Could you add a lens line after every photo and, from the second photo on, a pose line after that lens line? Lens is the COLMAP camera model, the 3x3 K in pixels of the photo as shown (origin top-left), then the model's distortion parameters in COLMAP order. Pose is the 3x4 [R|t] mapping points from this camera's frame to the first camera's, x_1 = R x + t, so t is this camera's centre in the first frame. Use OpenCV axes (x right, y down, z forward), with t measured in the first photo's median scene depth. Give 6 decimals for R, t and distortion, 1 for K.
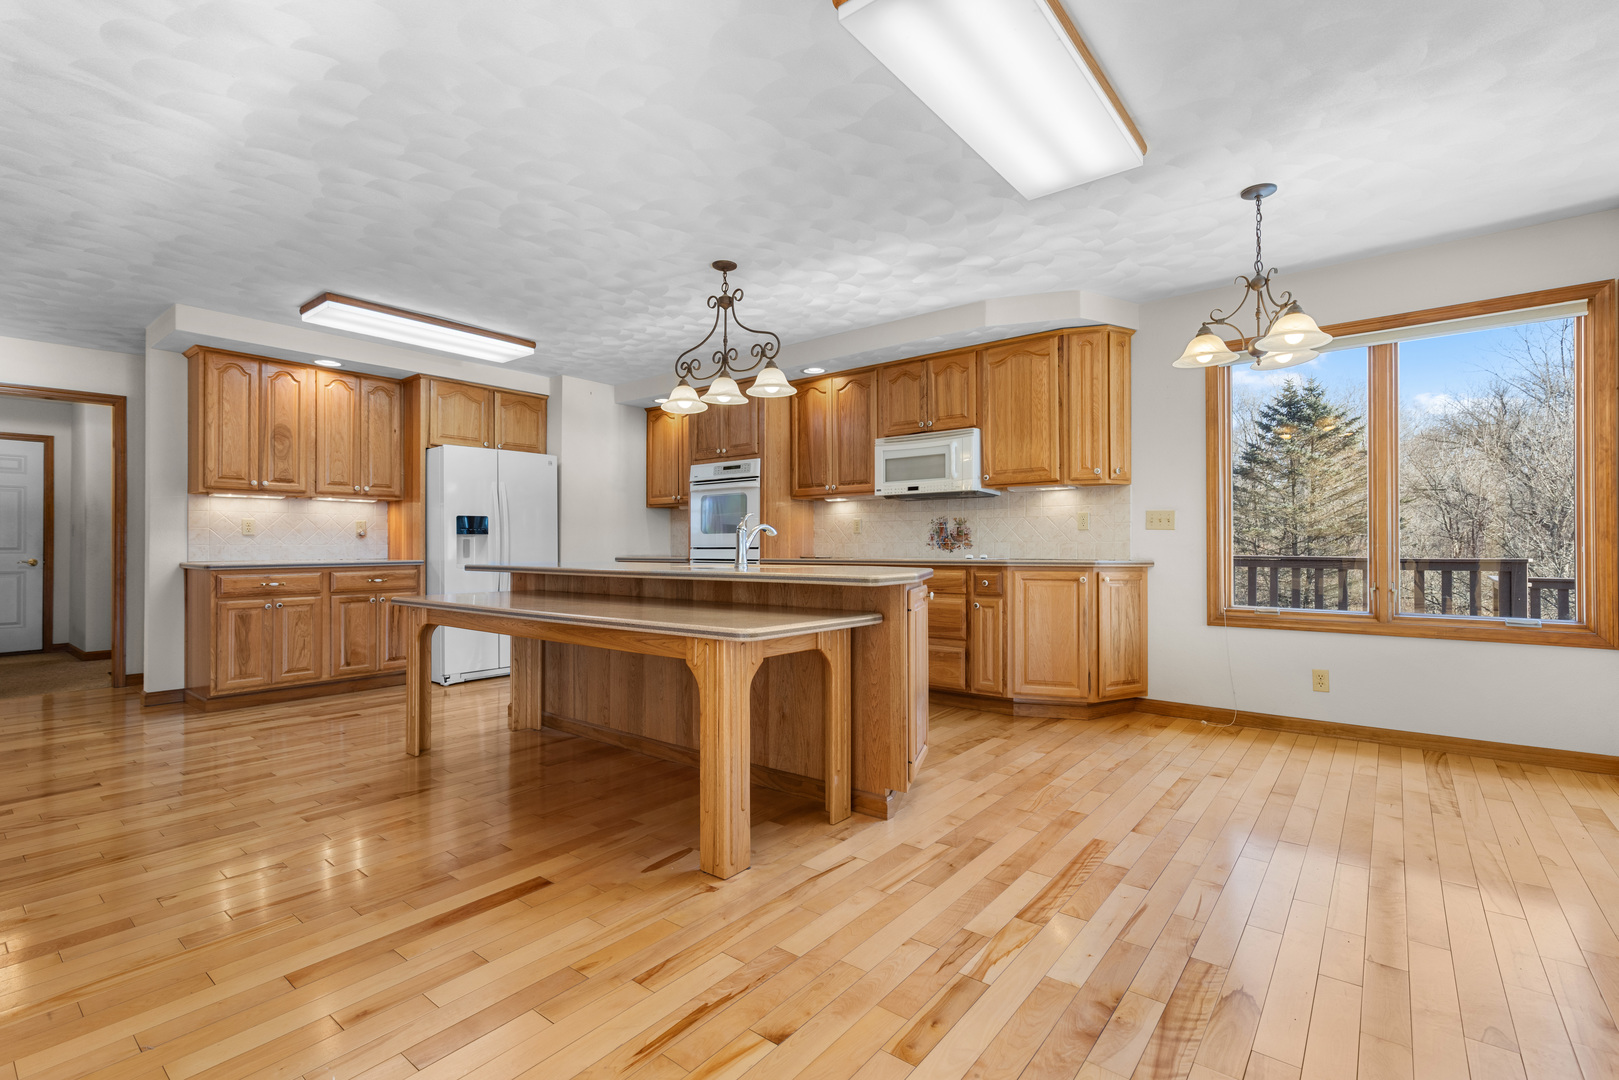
lens RADIAL K [[741.4, 0, 811.4], [0, 741.4, 542.9], [0, 0, 1]] dist [0.013192, -0.000158]
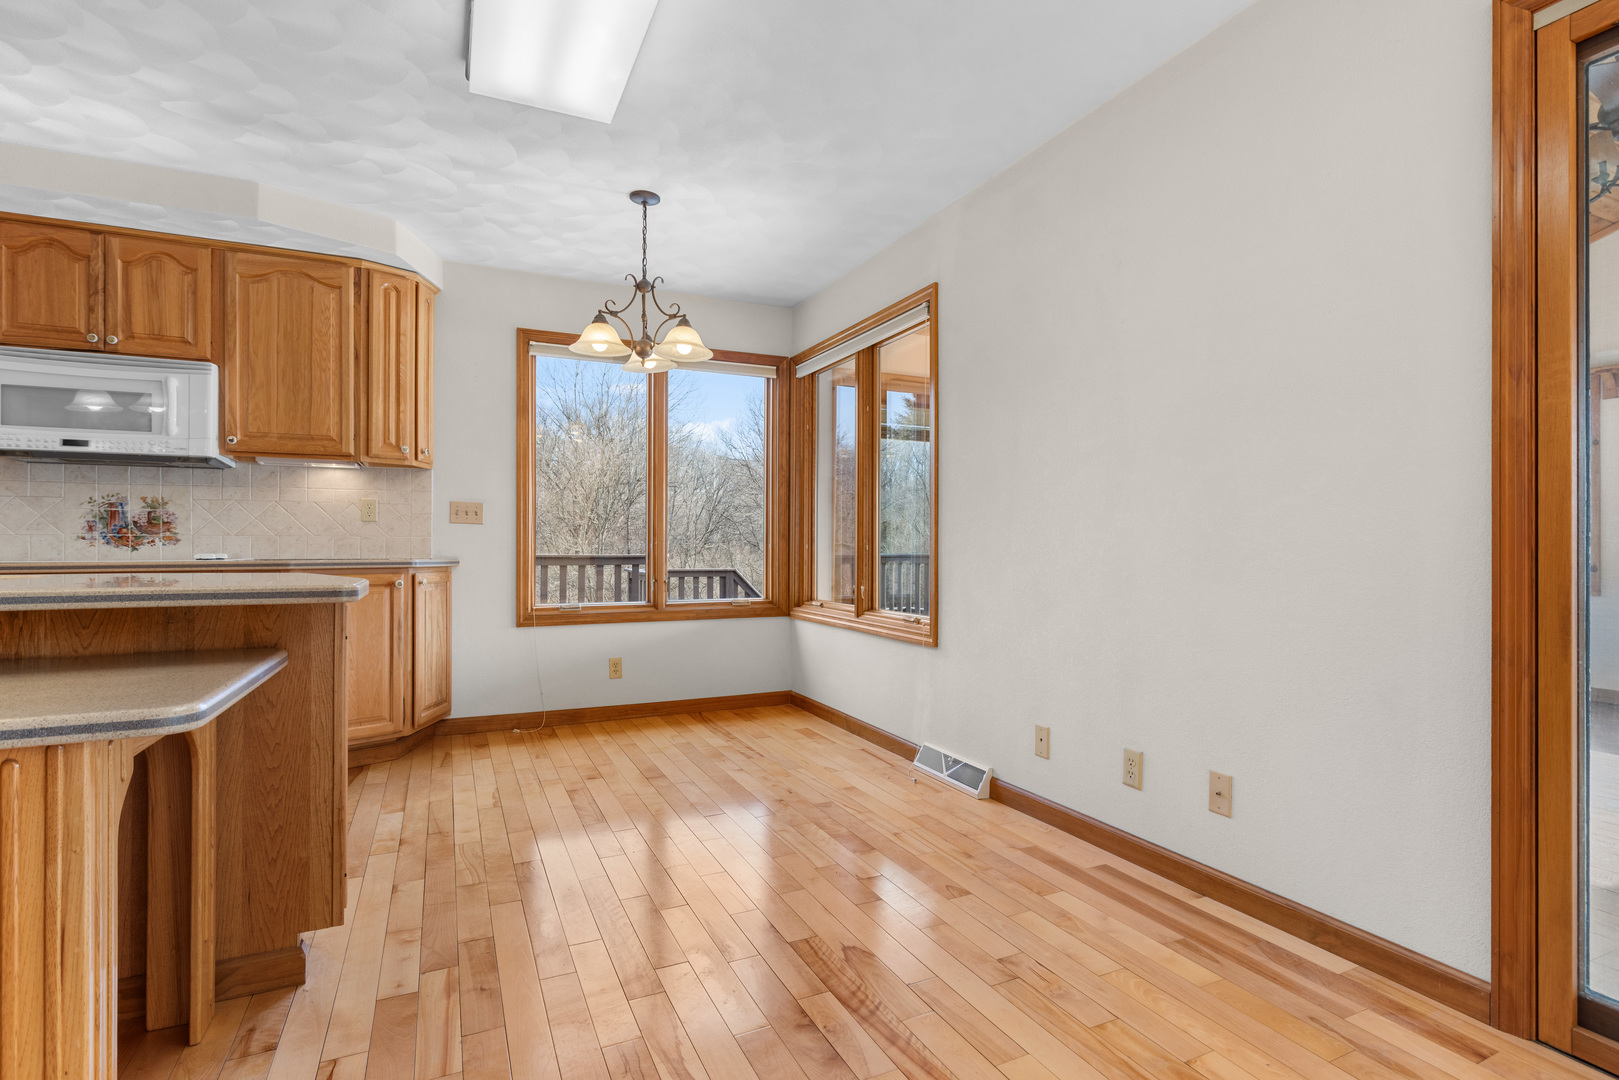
lens RADIAL K [[796.0, 0, 816.8], [0, 796.0, 542.5], [0, 0, 1]] dist [0.003183, -0.000492]
pose [[0.436178, 0.006245, 0.899839, -0.207228], [-0.006628, 0.999971, -0.003727, 0.005369], [-0.899836, -0.004338, 0.436206, 0.222716]]
